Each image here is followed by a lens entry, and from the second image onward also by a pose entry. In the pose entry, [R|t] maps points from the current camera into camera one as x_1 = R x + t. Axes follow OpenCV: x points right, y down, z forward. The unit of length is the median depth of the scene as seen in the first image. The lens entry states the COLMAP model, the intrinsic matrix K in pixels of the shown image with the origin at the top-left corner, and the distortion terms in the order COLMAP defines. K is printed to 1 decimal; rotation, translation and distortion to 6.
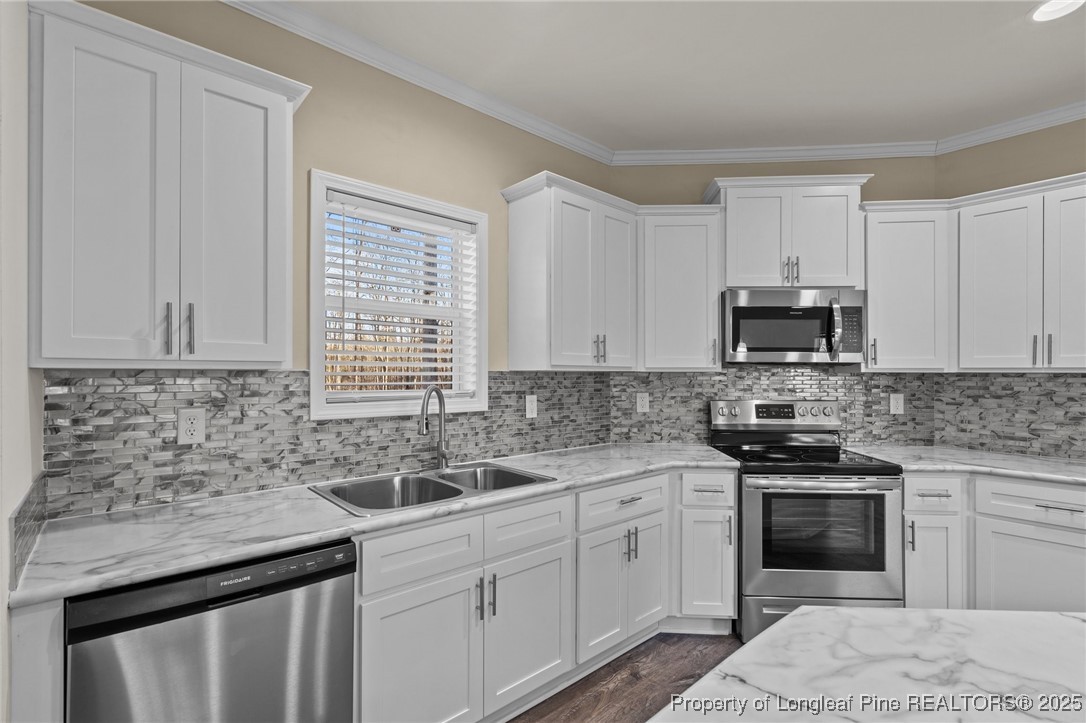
lens RADIAL K [[496.8, 0, 544.8], [0, 496.8, 369.3], [0, 0, 1]] dist [-0.002624, 0.000610]
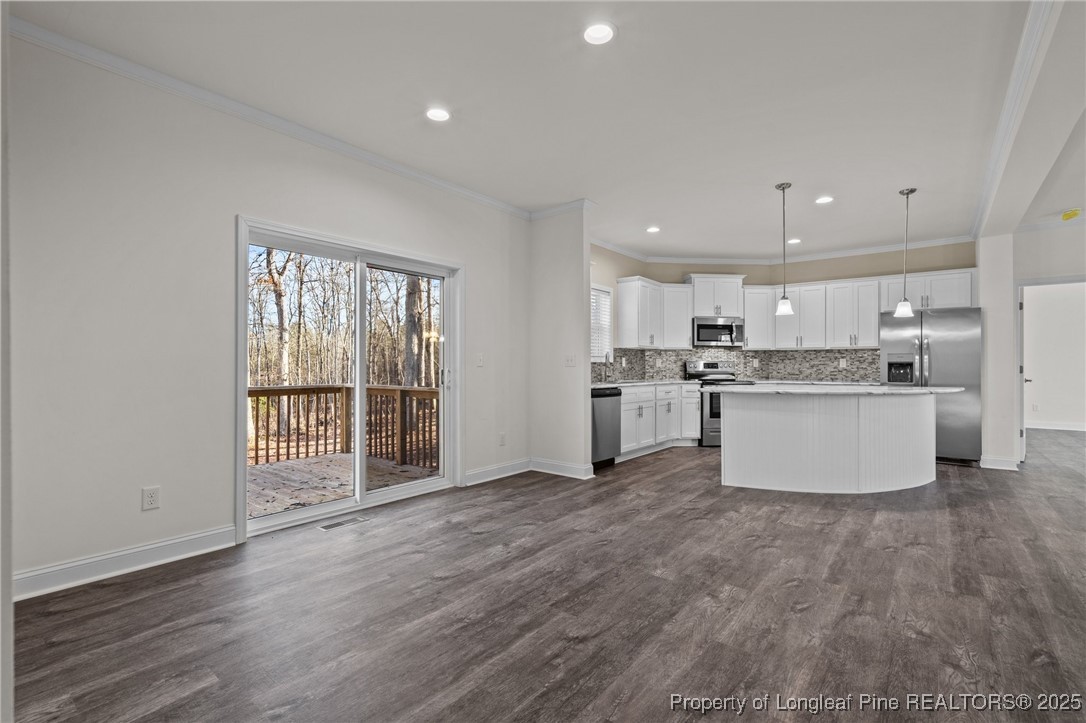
lens RADIAL K [[492.2, 0, 545.6], [0, 492.2, 360.0], [0, 0, 1]] dist [-0.000871, 0.000540]
pose [[0.985083, 0.002914, 0.172057, -0.855558], [-0.002251, 0.999989, -0.004045, 0.075071], [-0.172067, 0.003598, 0.985079, -1.417129]]
